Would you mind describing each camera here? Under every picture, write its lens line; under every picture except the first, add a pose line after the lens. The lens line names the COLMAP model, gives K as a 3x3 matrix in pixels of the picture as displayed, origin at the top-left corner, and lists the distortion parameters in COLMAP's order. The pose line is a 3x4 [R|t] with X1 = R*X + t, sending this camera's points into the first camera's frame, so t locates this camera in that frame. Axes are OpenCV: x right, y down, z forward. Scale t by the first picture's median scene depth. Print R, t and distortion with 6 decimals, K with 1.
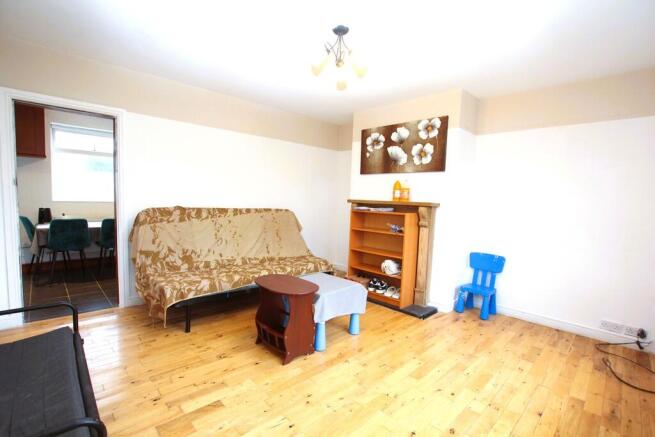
lens RADIAL K [[306.3, 0, 329.5], [0, 306.3, 226.3], [0, 0, 1]] dist [-0.027494, -0.000132]
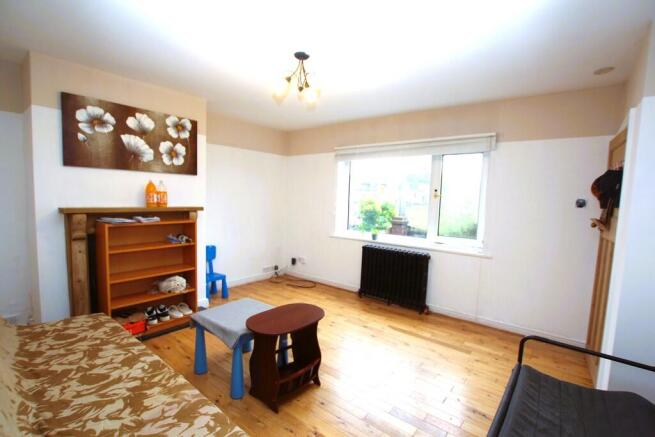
lens RADIAL K [[306.3, 0, 329.5], [0, 306.3, 226.3], [0, 0, 1]] dist [-0.027494, -0.000132]
pose [[-0.127668, -0.144918, 0.981173, -0.662840], [0.039679, 0.987729, 0.151050, -0.138482], [-0.991023, 0.058216, -0.120351, 0.646286]]
